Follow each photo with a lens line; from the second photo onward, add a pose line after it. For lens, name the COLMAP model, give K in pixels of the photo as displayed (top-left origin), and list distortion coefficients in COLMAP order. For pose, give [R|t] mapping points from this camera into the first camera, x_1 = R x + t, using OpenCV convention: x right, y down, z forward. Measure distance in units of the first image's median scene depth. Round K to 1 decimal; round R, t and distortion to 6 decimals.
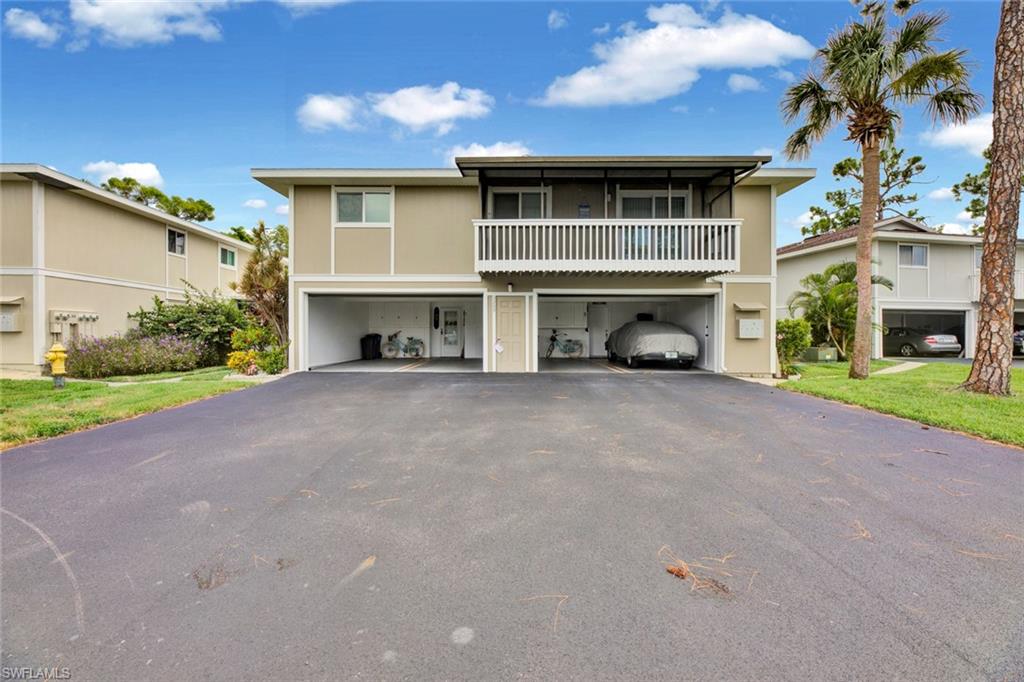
lens RADIAL K [[408.9, 0, 513.8], [0, 408.9, 331.2], [0, 0, 1]] dist [0.000051, -0.000293]
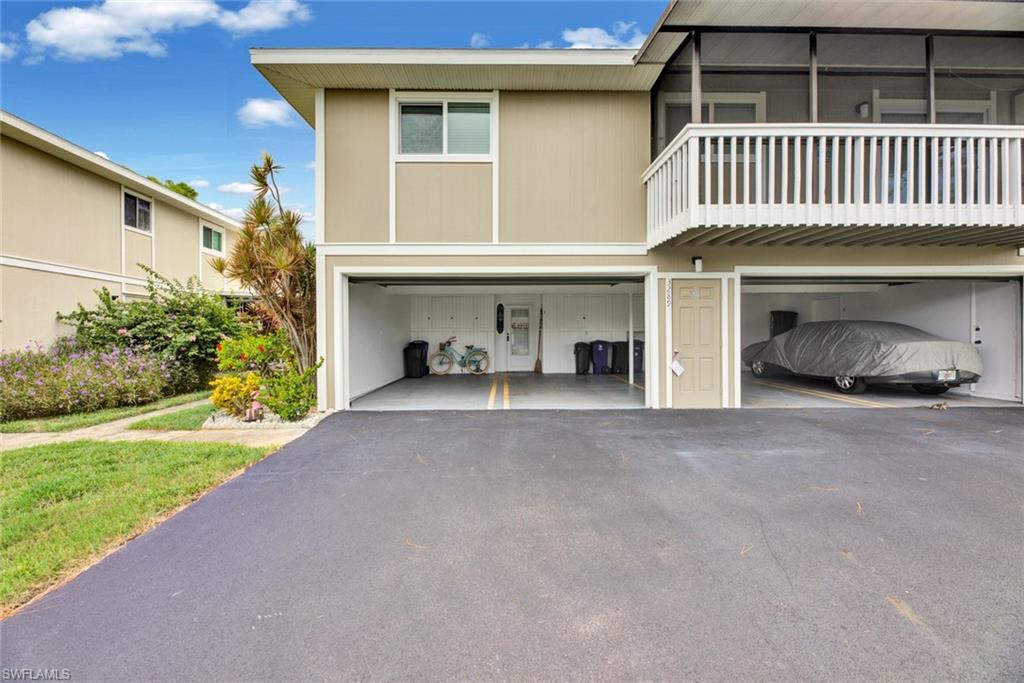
lens RADIAL K [[408.9, 0, 513.8], [0, 408.9, 331.7], [0, 0, 1]] dist [0.000051, -0.000293]
pose [[0.999788, -0.006935, 0.019371, -0.229482], [0.006978, 0.999973, -0.002138, -0.008646], [-0.019355, 0.002272, 0.999810, 0.338060]]
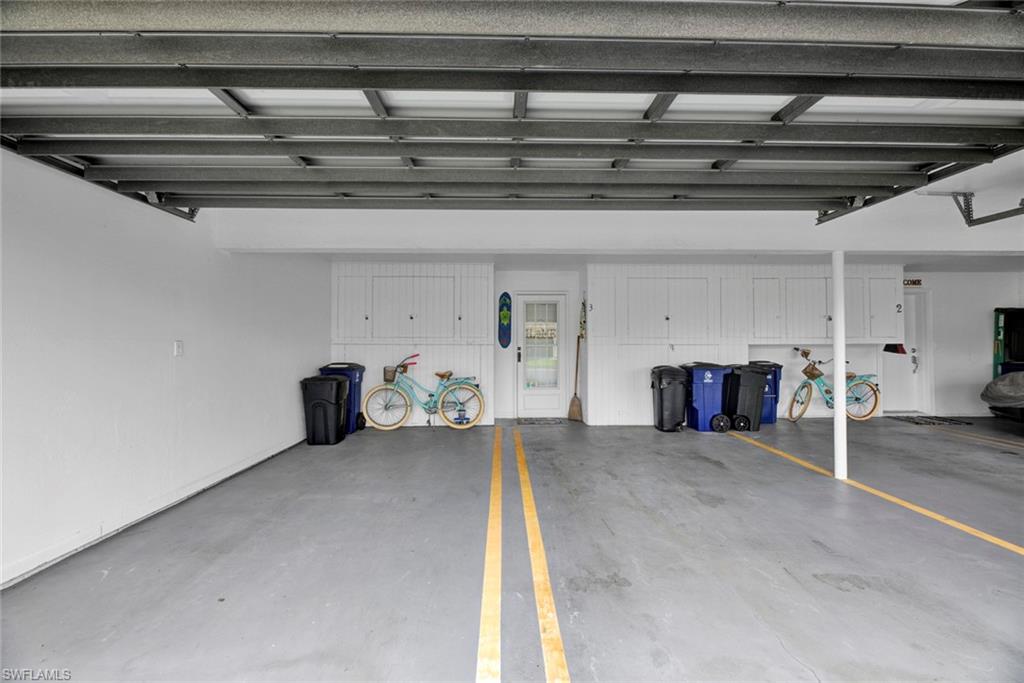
lens RADIAL K [[409.4, 0, 512.5], [0, 409.4, 346.8], [0, 0, 1]] dist [-0.000794, -0.000215]
pose [[0.999797, -0.005276, 0.019425, -0.242873], [0.005234, 0.999984, 0.002229, -0.009385], [-0.019436, -0.002127, 0.999809, 0.773230]]
